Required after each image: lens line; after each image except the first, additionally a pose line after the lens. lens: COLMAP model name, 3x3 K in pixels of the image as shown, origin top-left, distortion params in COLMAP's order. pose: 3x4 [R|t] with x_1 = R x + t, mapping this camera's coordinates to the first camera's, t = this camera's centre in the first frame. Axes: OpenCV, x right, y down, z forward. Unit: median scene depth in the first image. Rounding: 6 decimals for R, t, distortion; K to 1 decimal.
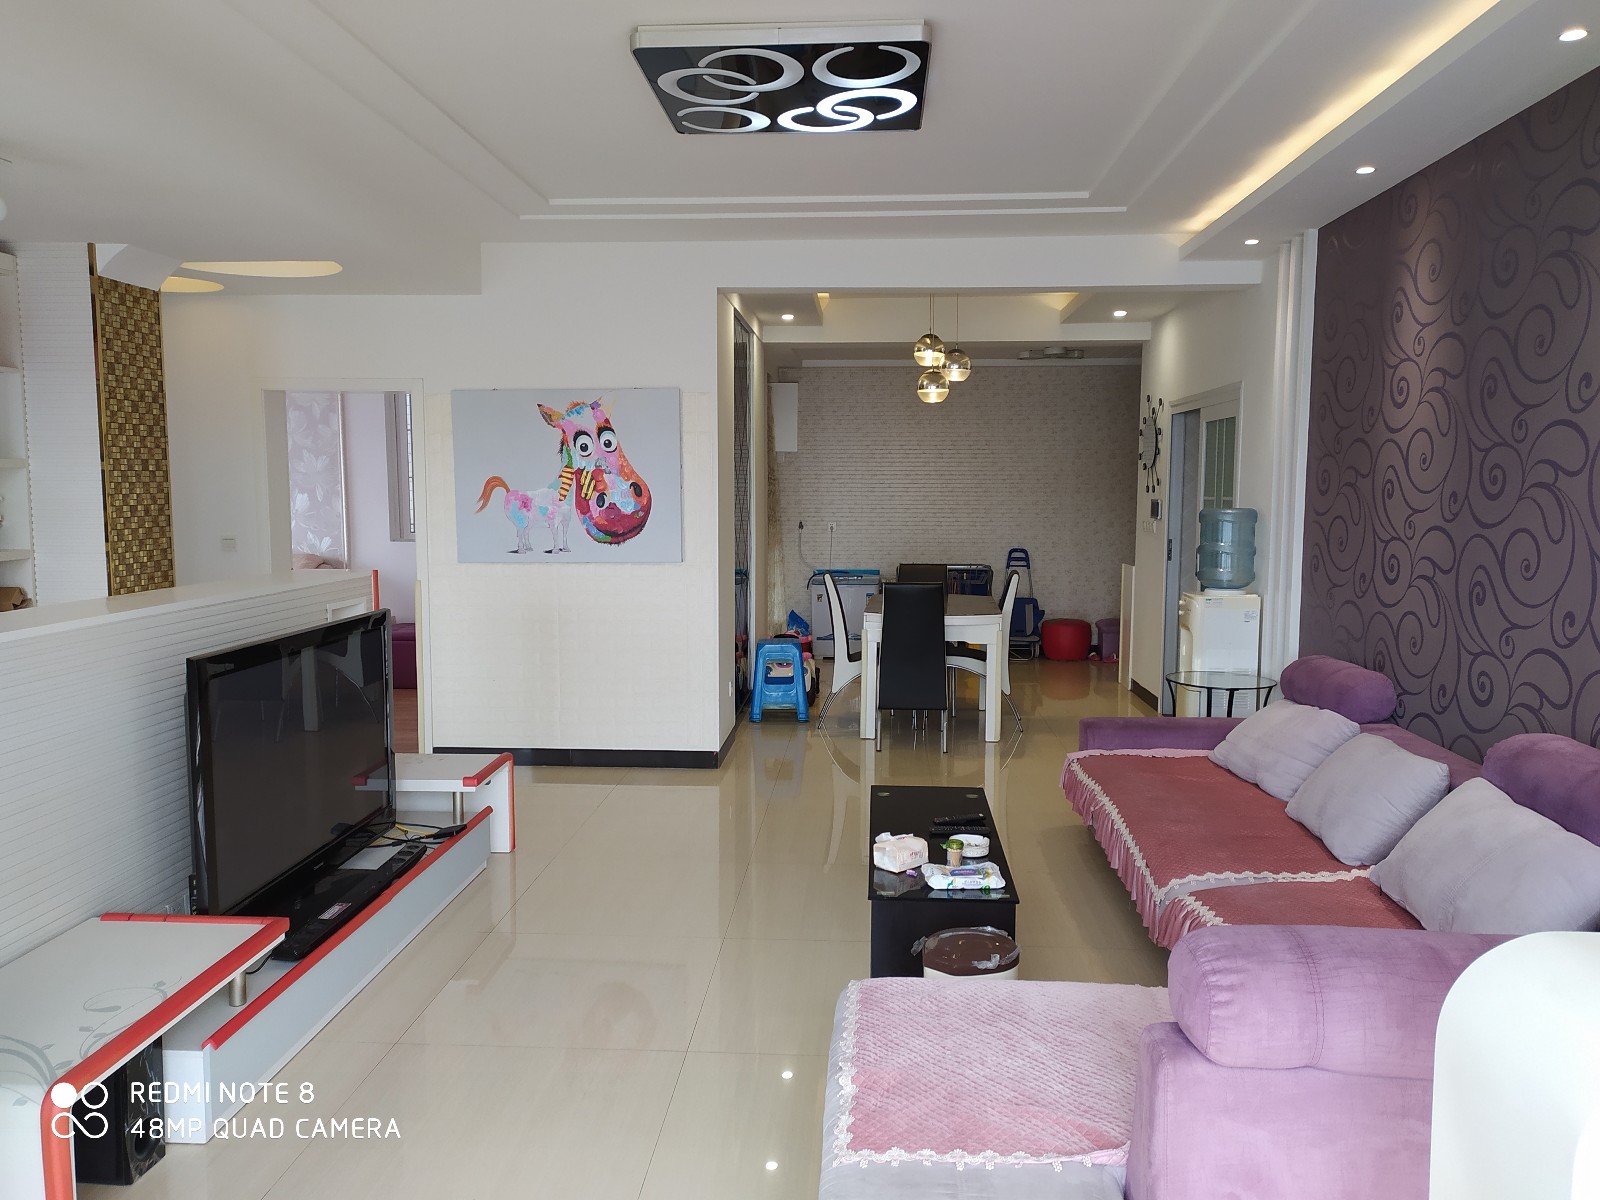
lens RADIAL K [[1188.9, 0, 798.8], [0, 1188.9, 598.7], [0, 0, 1]] dist [0.034217, -0.009643]
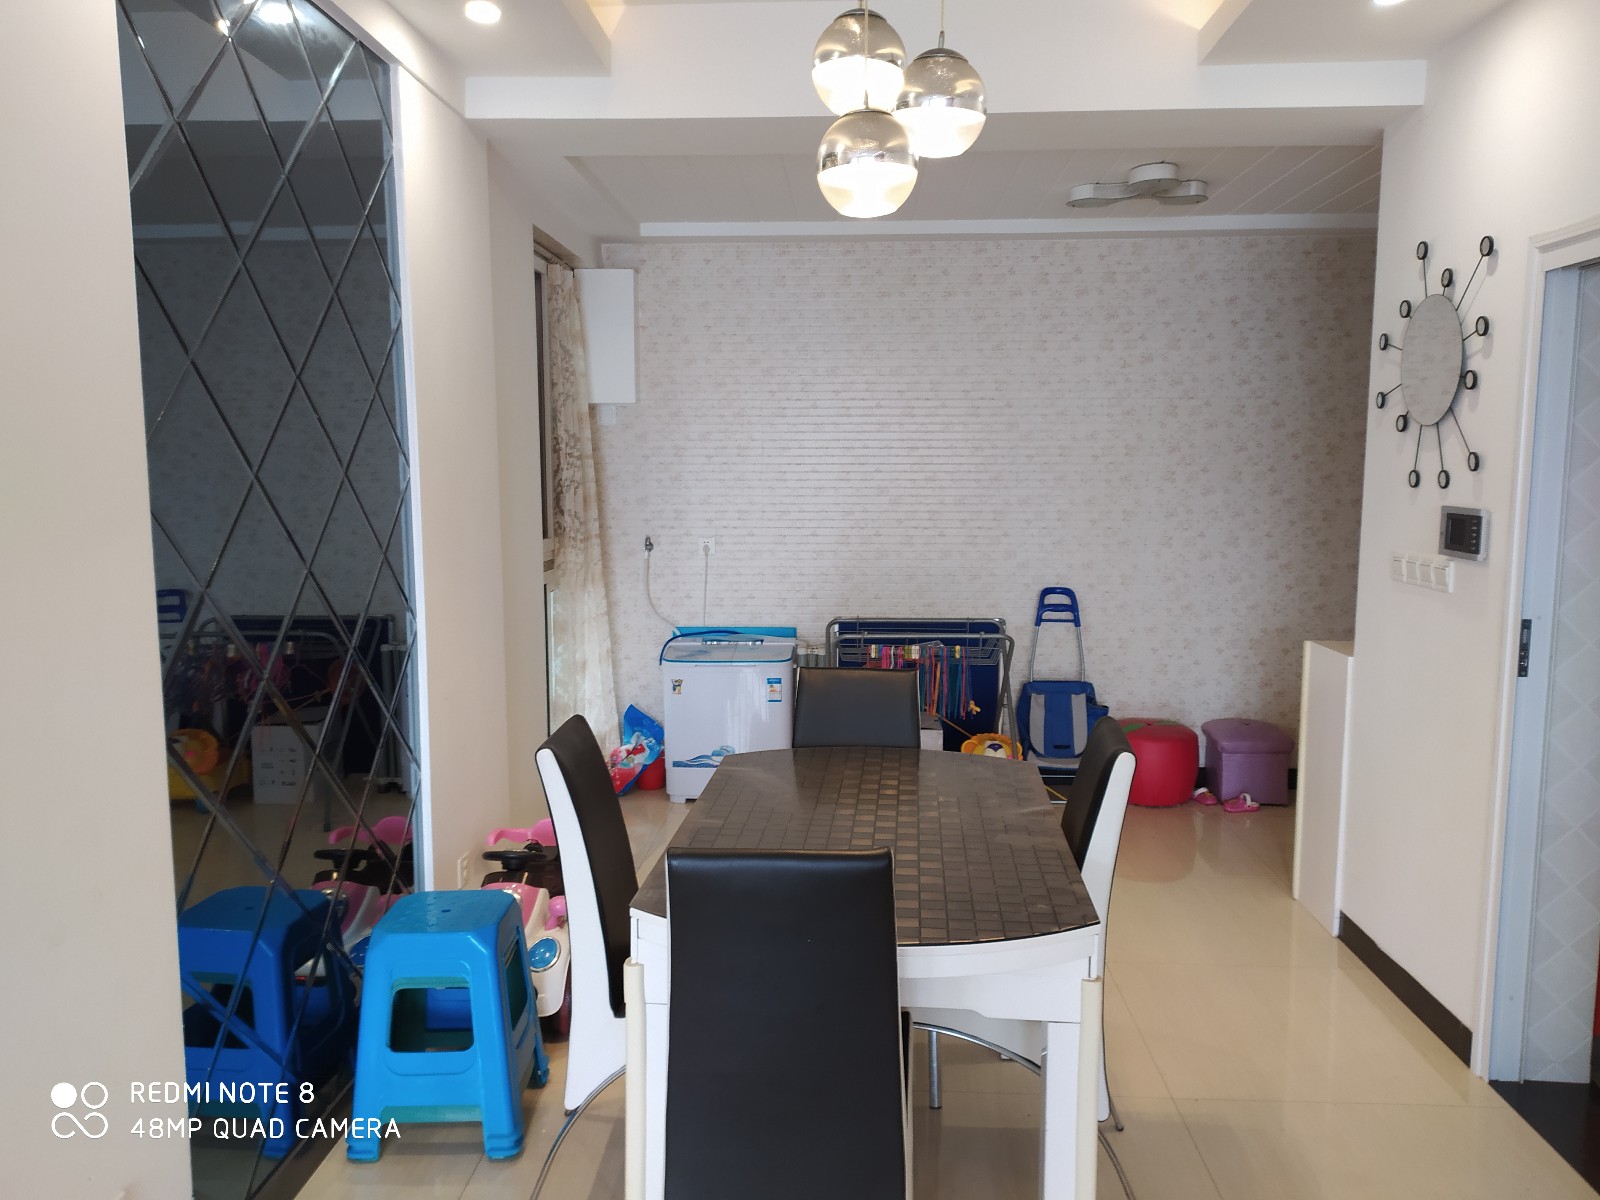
lens RADIAL K [[1188.9, 0, 803.5], [0, 1188.9, 601.8], [0, 0, 1]] dist [0.034217, -0.009643]
pose [[0.999834, -0.004239, 0.017731, 0.063044], [0.003864, 0.999770, 0.021091, -0.047764], [-0.017816, -0.021019, 0.999620, 0.478614]]
